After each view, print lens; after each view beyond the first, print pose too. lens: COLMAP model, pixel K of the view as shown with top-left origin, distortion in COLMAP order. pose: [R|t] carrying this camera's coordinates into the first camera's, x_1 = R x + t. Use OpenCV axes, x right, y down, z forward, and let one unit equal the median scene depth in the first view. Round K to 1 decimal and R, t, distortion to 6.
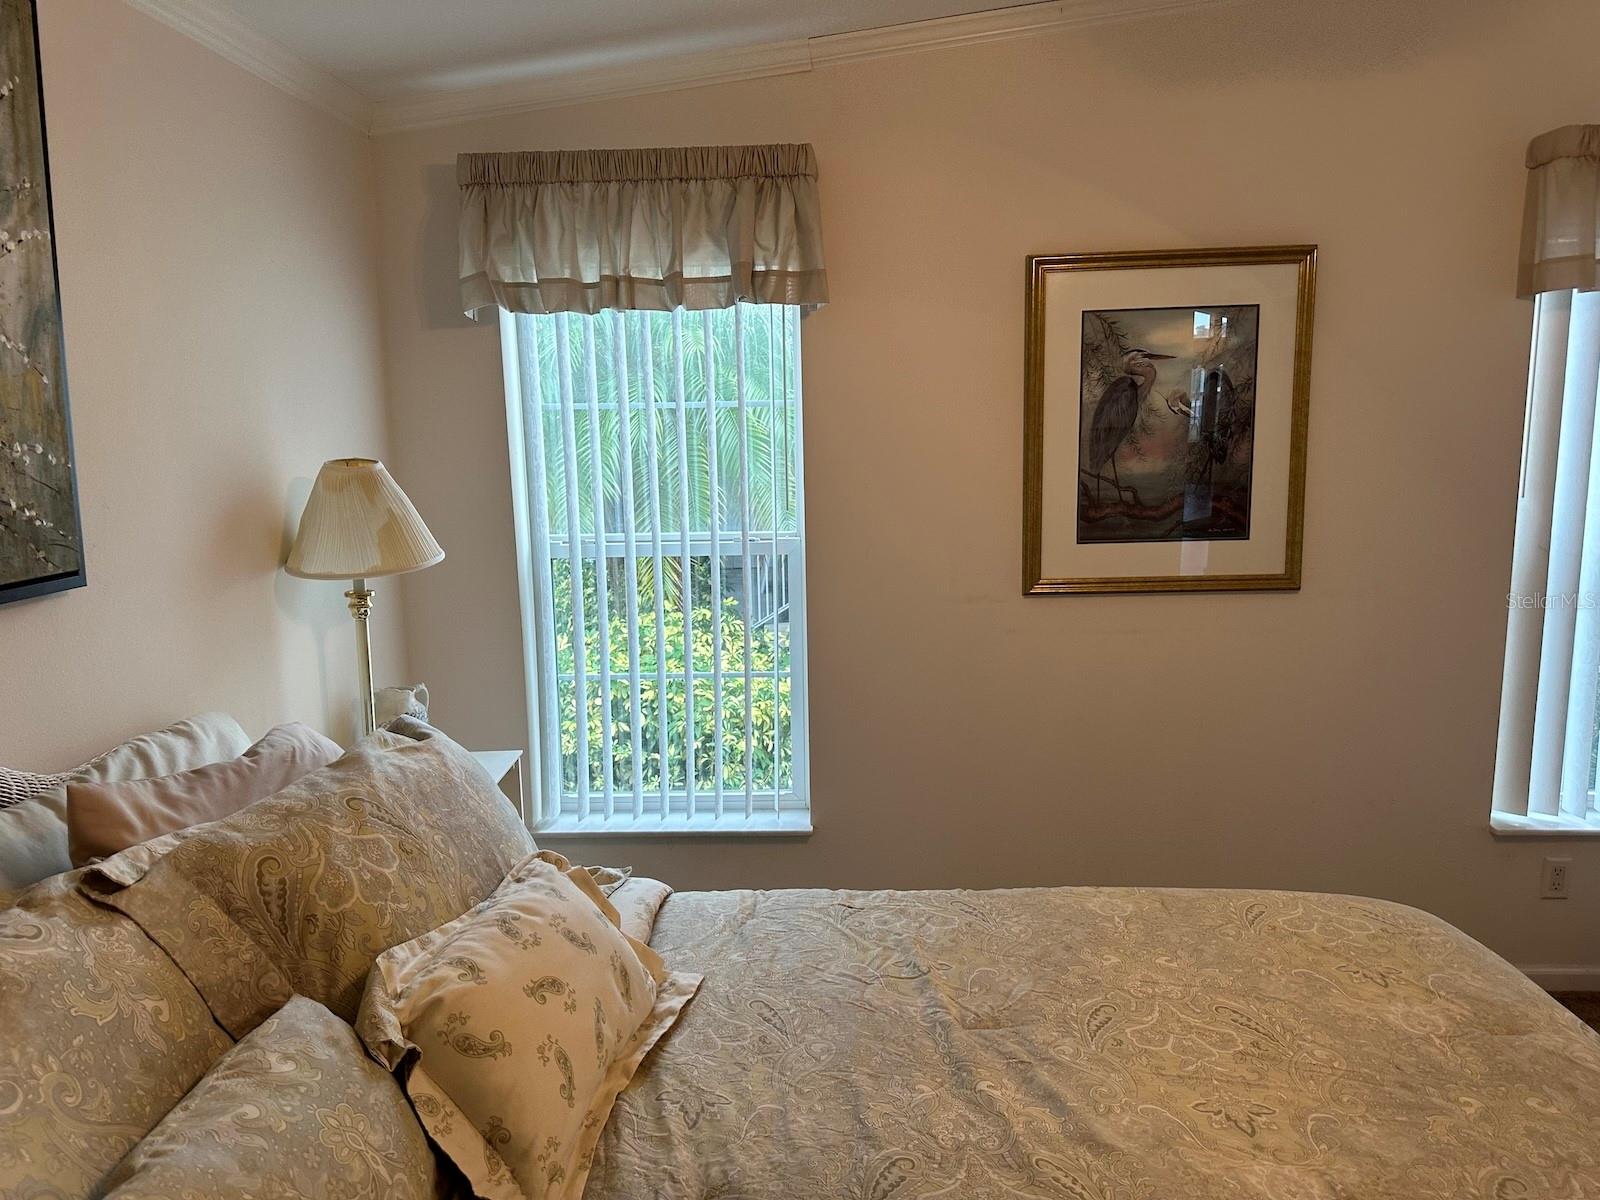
lens RADIAL K [[1134.3, 0, 800.0], [0, 1134.3, 600.0], [0, 0, 1]] dist [0.009484, -0.016333]
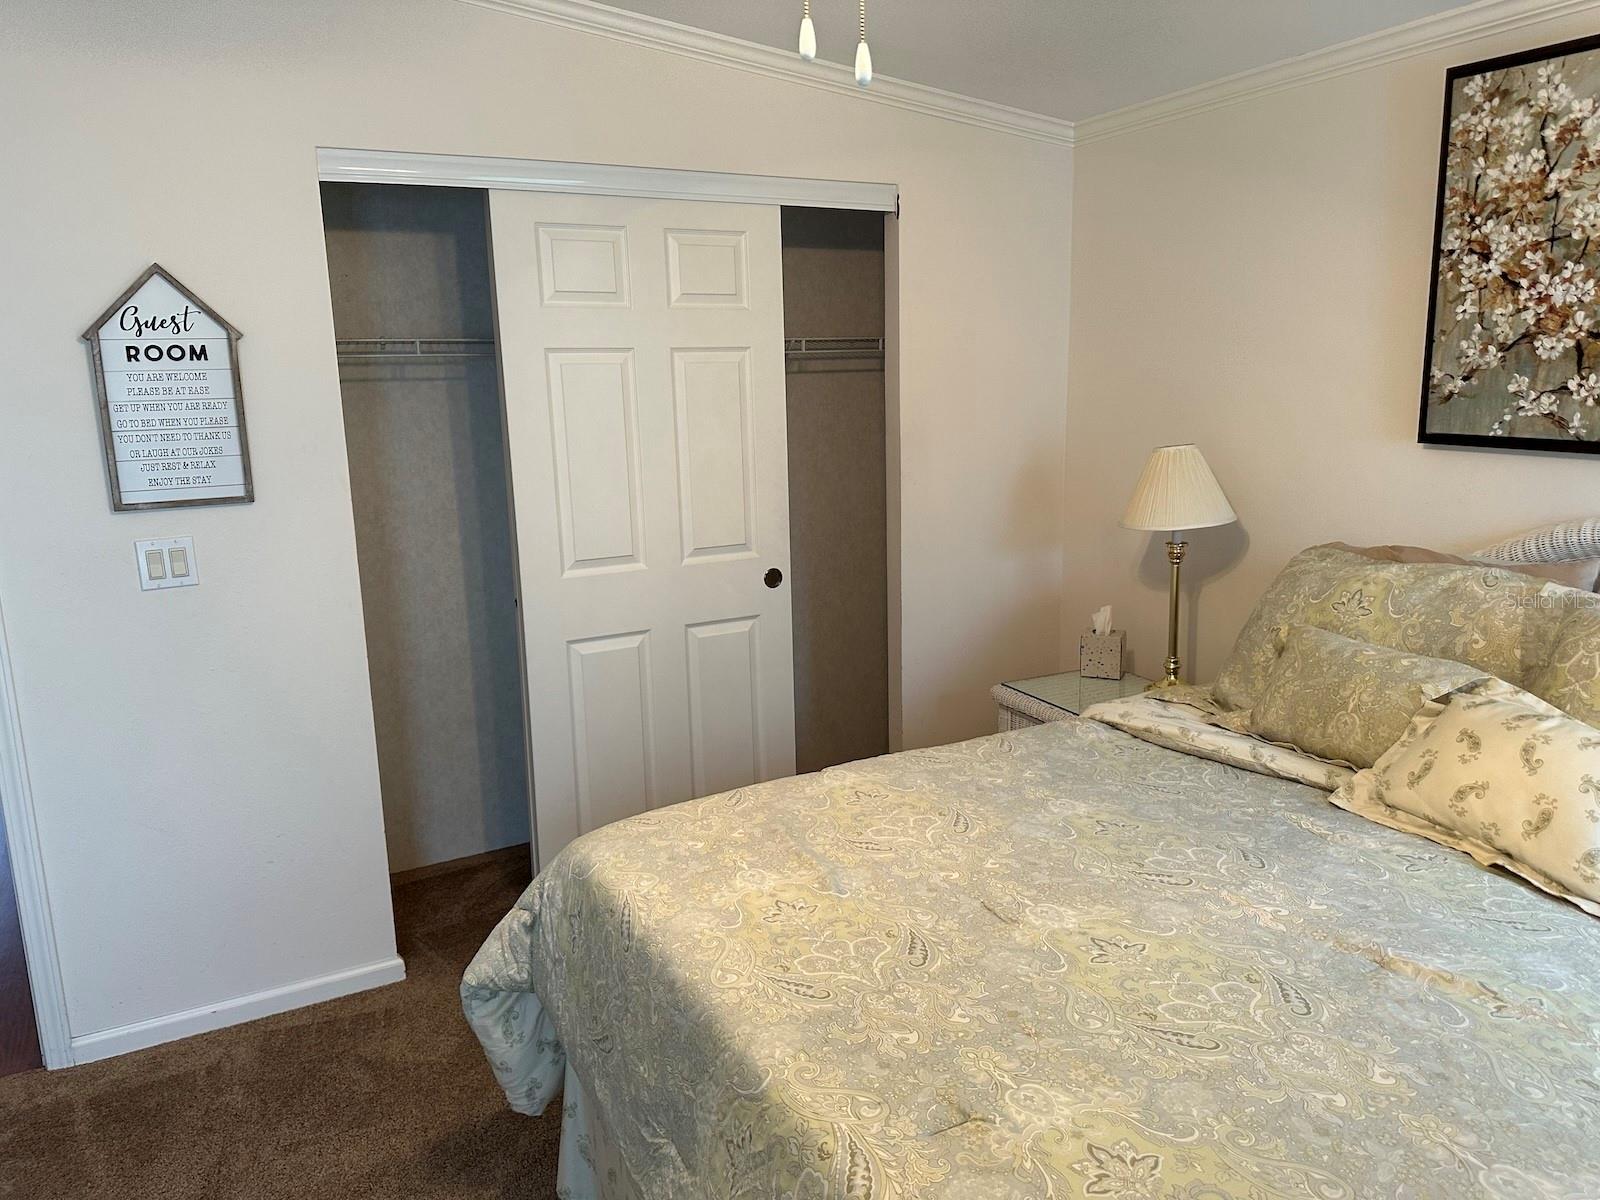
lens RADIAL K [[1112.4, 0, 822.9], [0, 1112.4, 605.2], [0, 0, 1]] dist [0.063325, -0.030543]
pose [[-0.860436, 0.139243, -0.490164, 0.850507], [-0.051732, 0.933099, 0.355880, -0.213914], [0.506926, 0.331569, -0.795668, 1.199977]]
